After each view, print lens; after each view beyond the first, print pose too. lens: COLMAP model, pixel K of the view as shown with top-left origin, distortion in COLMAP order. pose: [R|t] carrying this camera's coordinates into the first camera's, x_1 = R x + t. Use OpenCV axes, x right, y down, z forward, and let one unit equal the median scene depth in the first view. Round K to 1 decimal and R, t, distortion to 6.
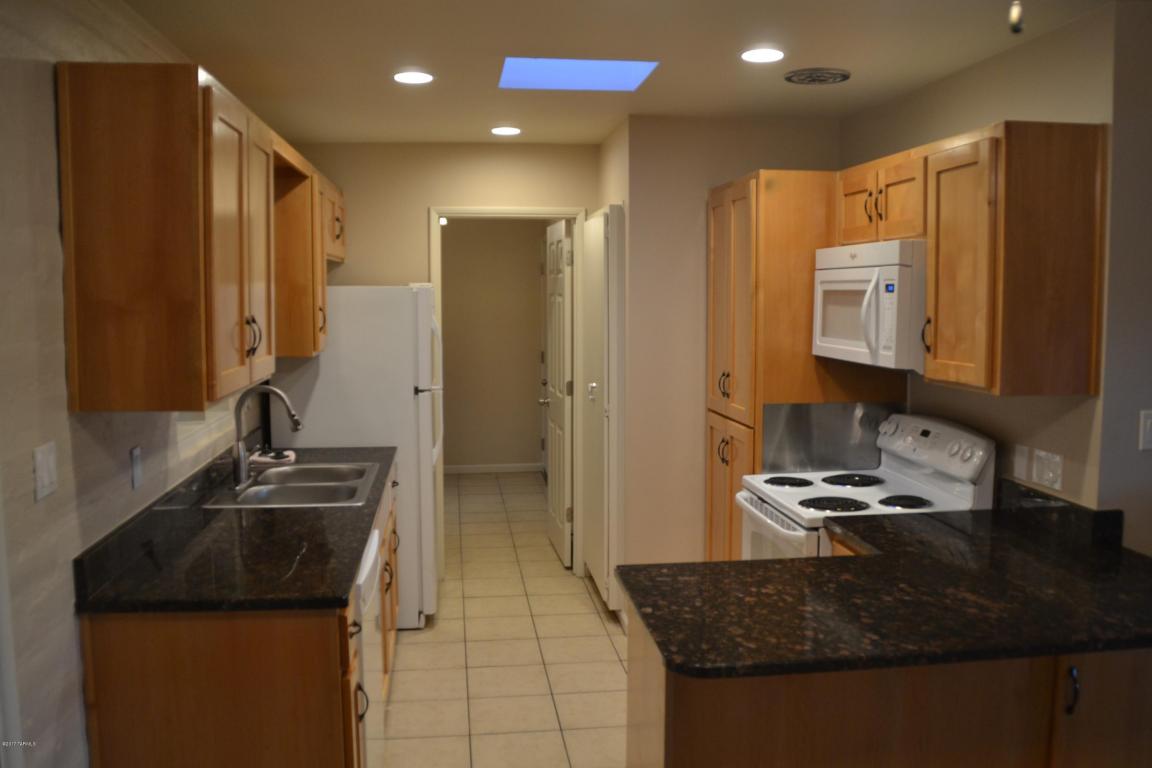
lens RADIAL K [[1025.1, 0, 576.0], [0, 1025.1, 384.0], [0, 0, 1]] dist [-0.092434, 0.001313]
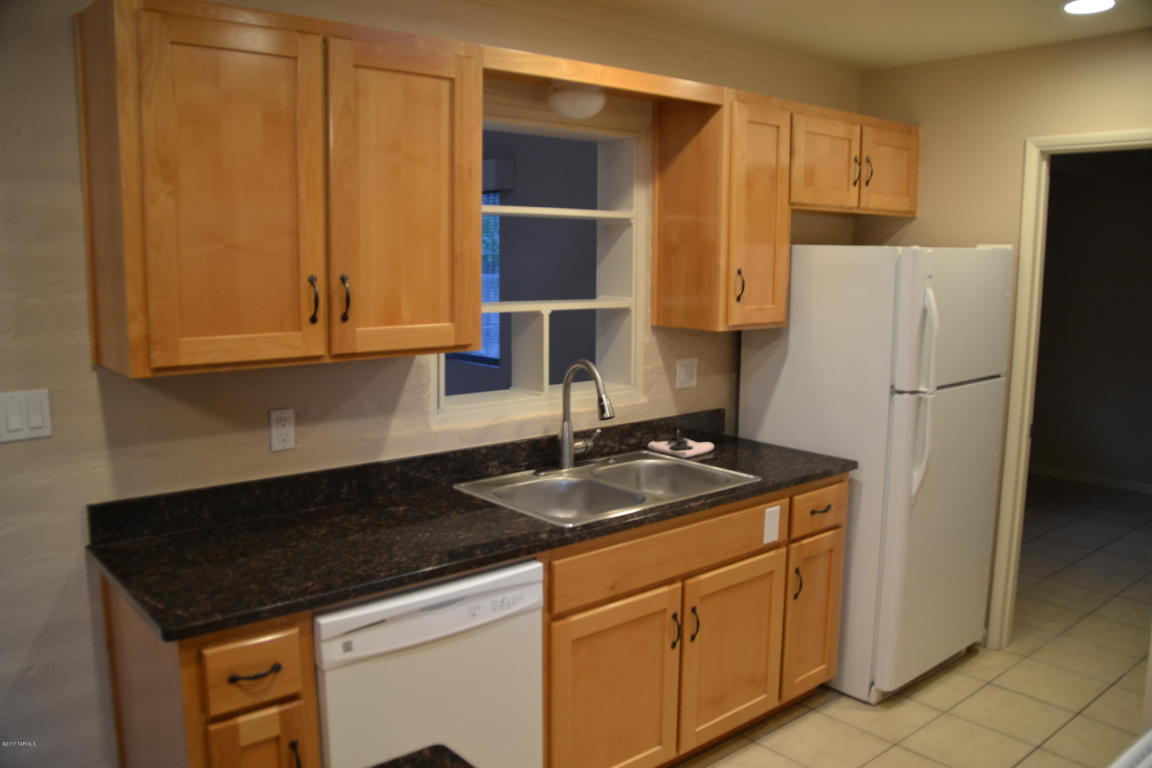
lens RADIAL K [[958.7, 0, 587.0], [0, 958.7, 384.3], [0, 0, 1]] dist [-0.152005, 0.097747]
pose [[0.554918, 0.126973, -0.822158, 0.273993], [-0.089575, 0.991658, 0.092691, -0.040600], [0.827068, 0.022209, 0.561662, 0.440565]]
